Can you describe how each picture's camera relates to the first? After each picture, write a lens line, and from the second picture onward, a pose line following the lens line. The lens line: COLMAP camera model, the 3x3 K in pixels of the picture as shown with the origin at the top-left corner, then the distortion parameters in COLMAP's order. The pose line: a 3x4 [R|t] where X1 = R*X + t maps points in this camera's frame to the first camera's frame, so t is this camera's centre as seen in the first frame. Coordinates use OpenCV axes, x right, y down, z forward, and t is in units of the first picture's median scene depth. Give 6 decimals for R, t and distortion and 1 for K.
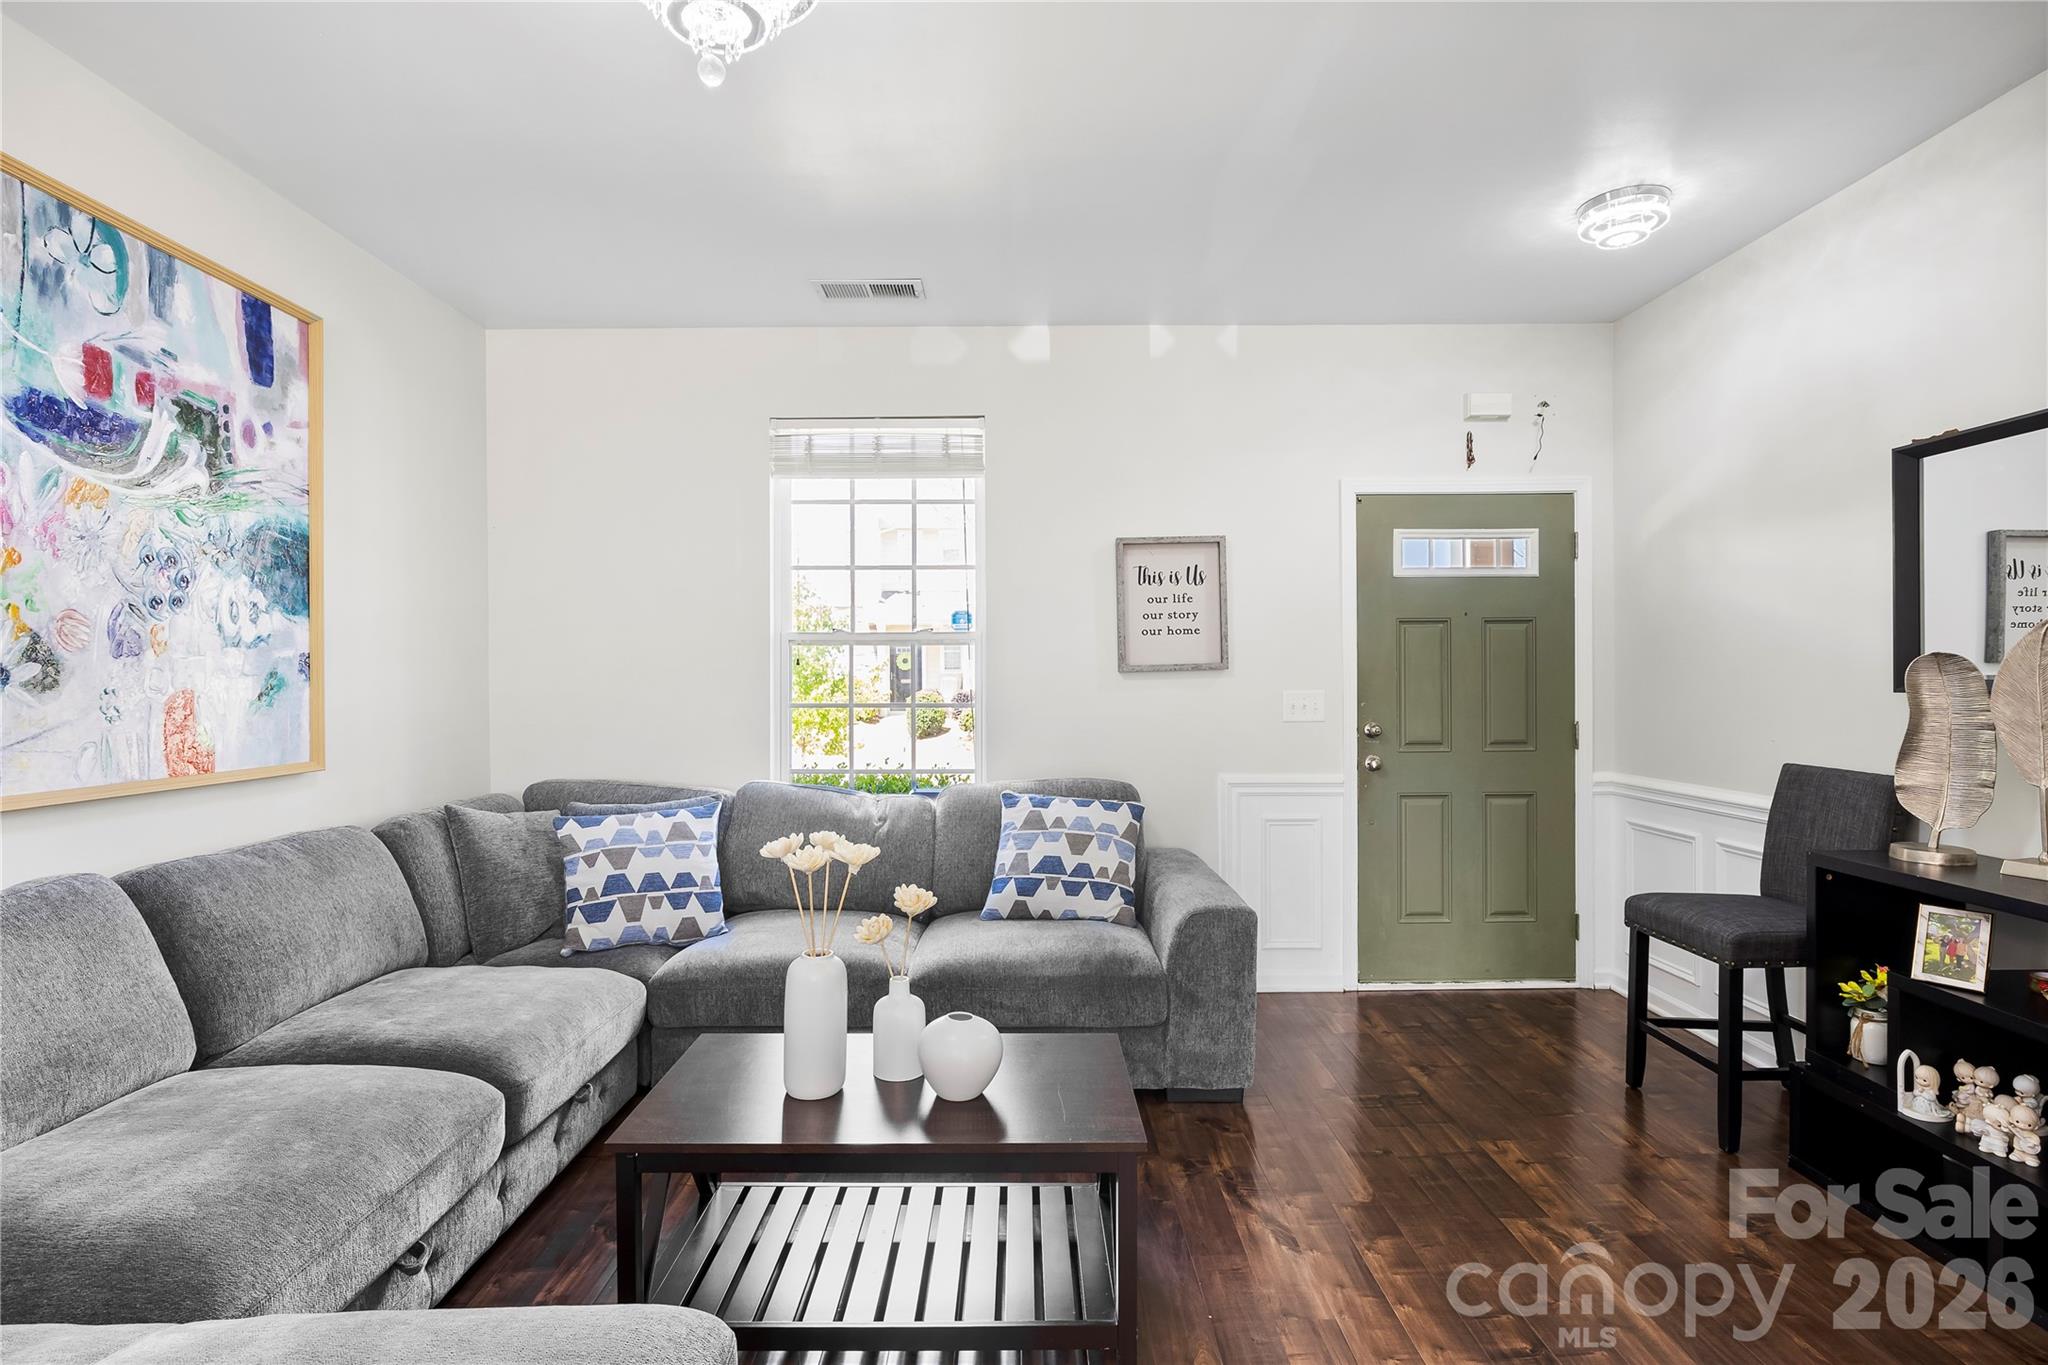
lens RADIAL K [[964.4, 0, 1017.5], [0, 964.4, 683.2], [0, 0, 1]] dist [-0.010419, 0.000750]
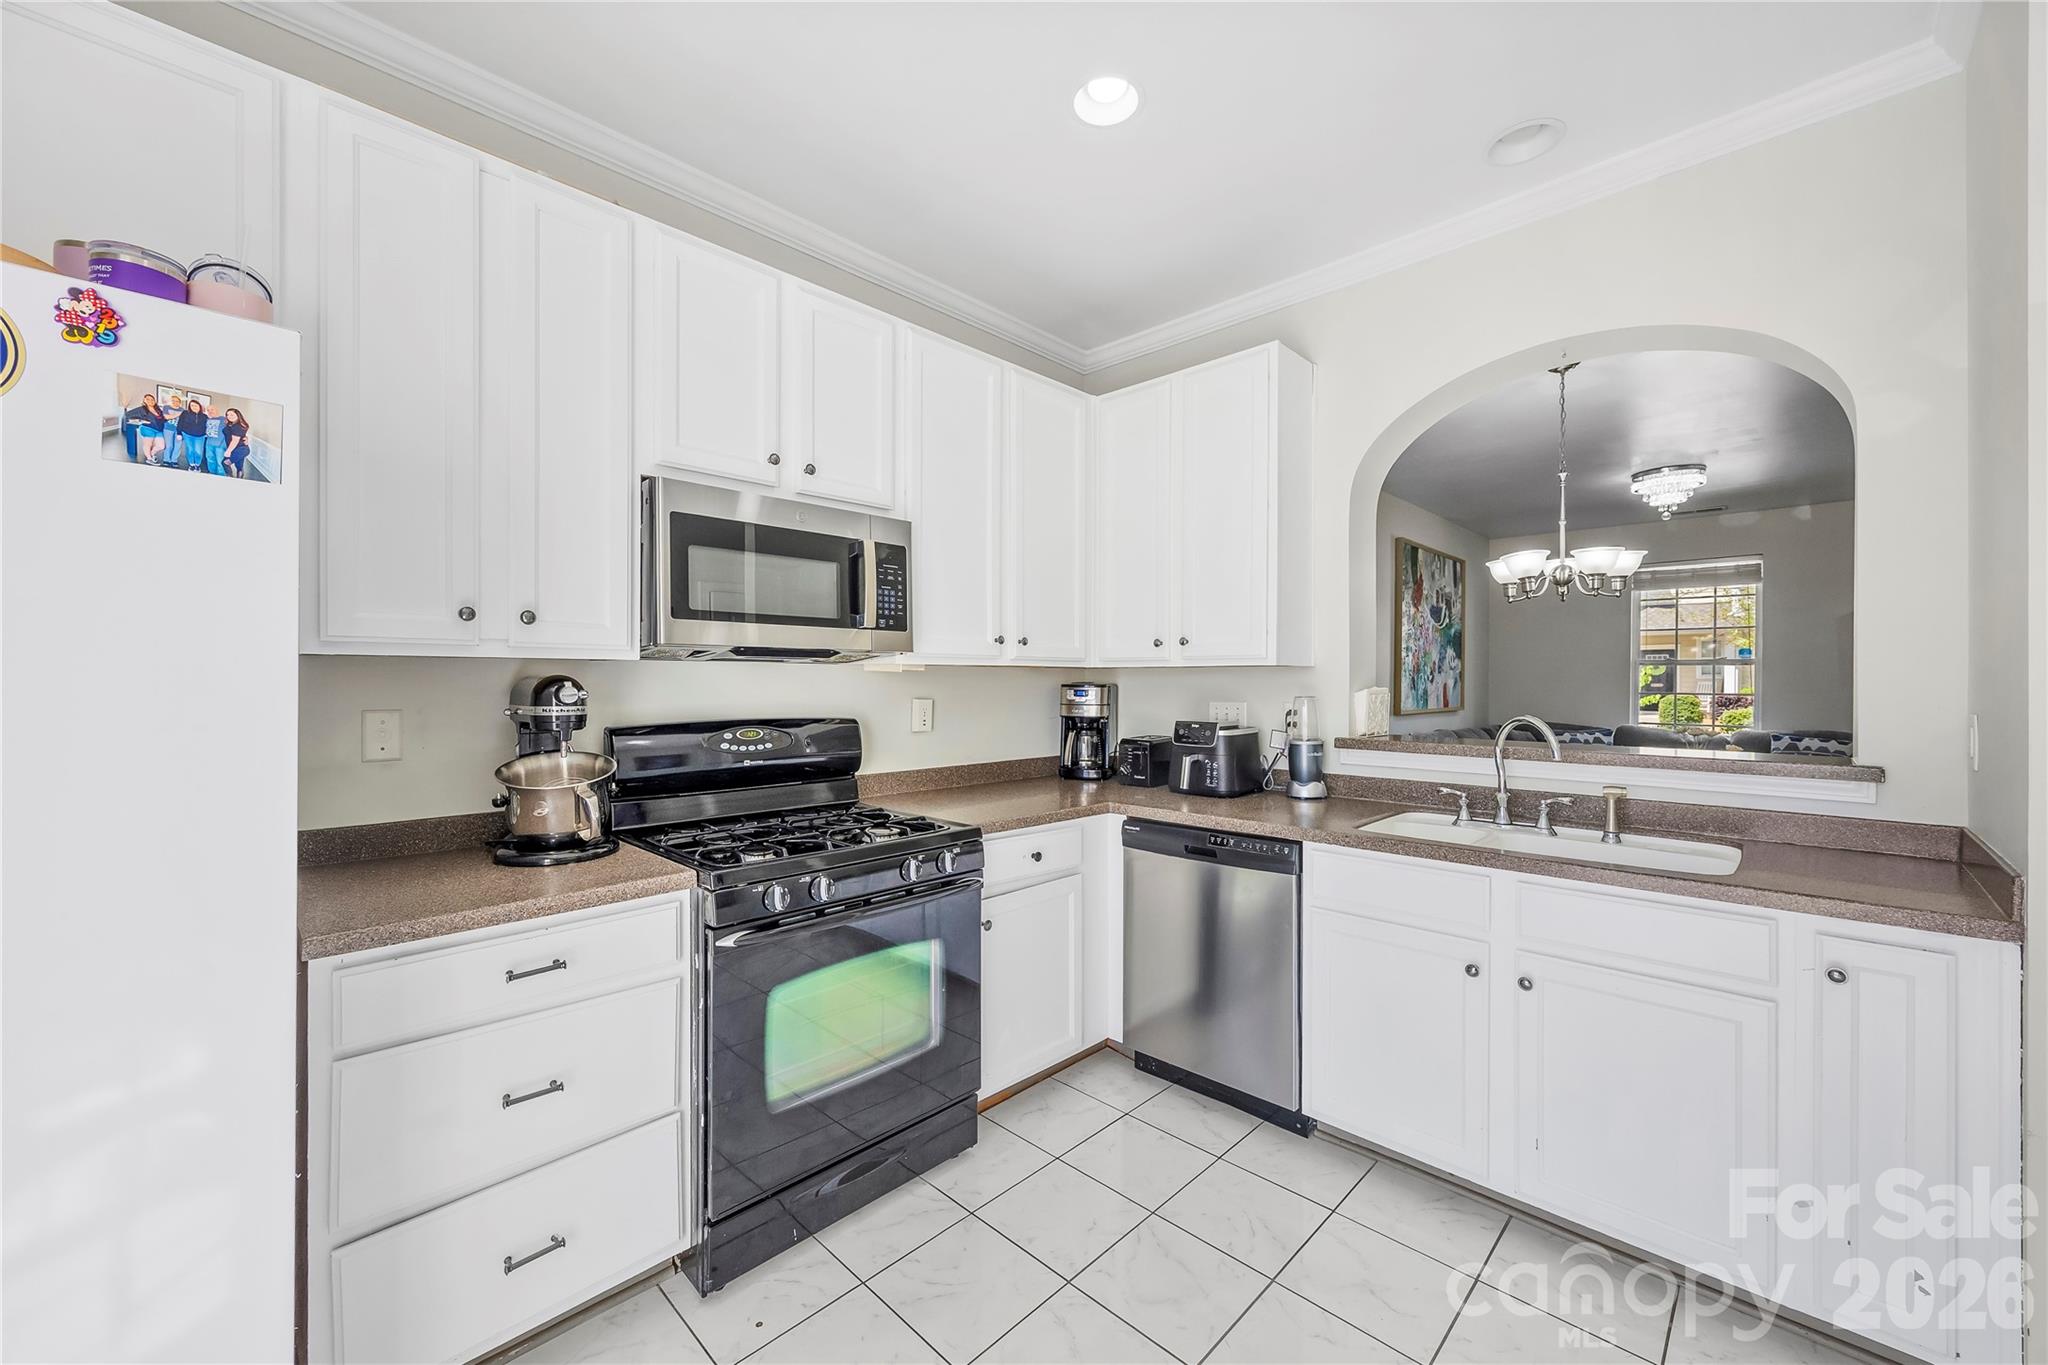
lens RADIAL K [[796.8, 0, 1030.2], [0, 796.8, 683.5], [0, 0, 1]] dist [0.001359, 0.000240]
pose [[0.718650, 0.009826, -0.695302, 0.039449], [-0.010511, 0.999939, 0.003267, 0.014092], [0.695292, 0.004960, 0.718710, -1.781010]]
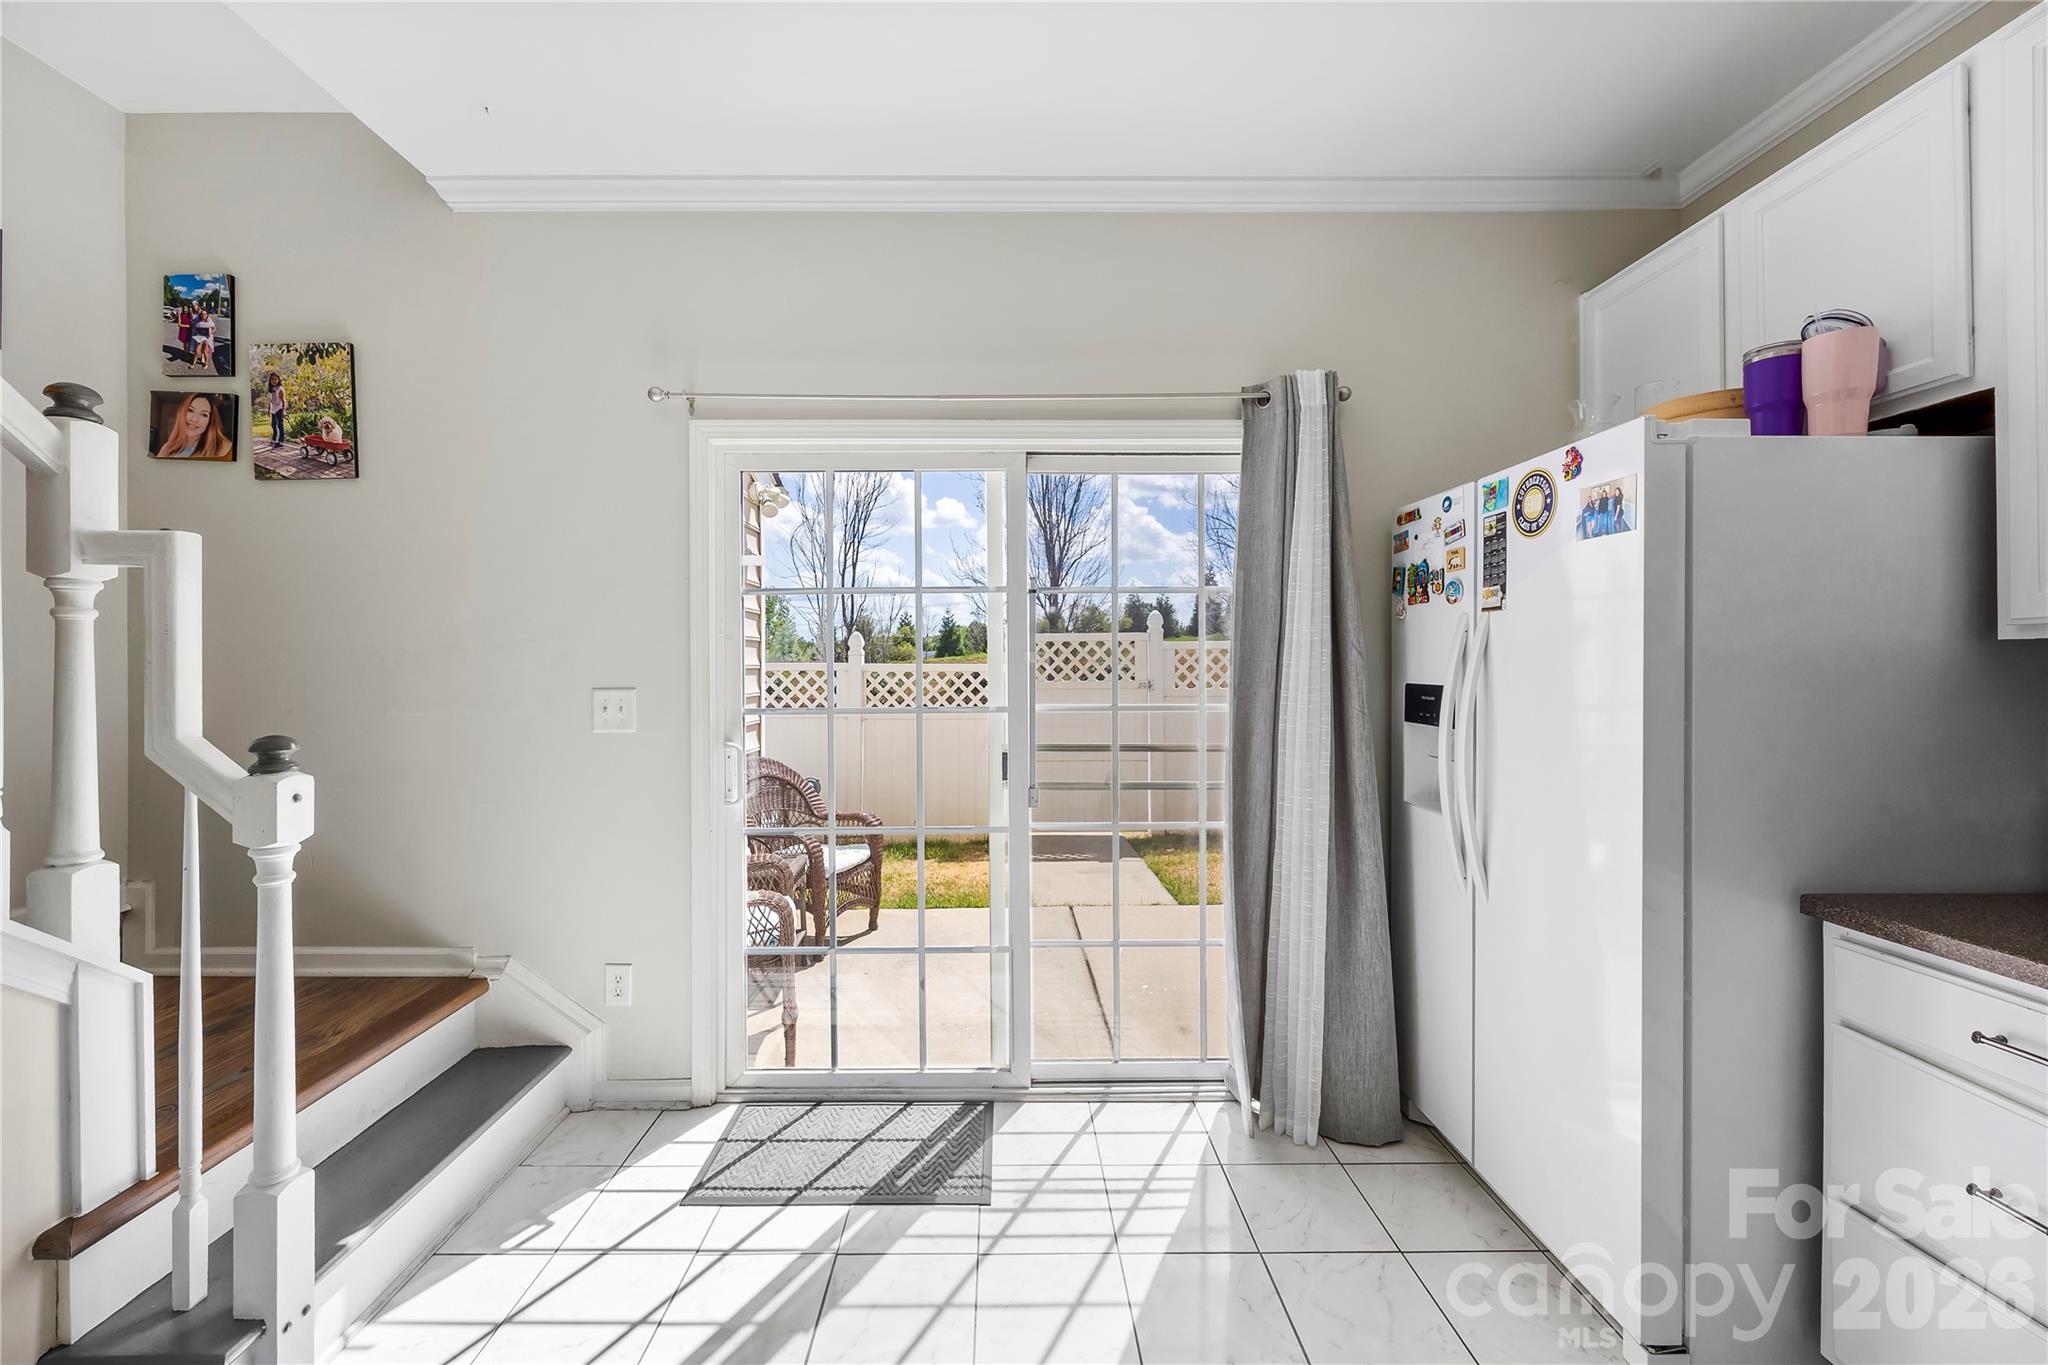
lens RADIAL K [[796.8, 0, 994.4], [0, 796.8, 667.2], [0, 0, 1]] dist [0.001359, 0.000240]
pose [[-0.999966, 0.007836, 0.002704, -0.044924], [0.007853, 0.999948, 0.006443, 0.010130], [-0.002653, 0.006464, -0.999976, -1.263408]]
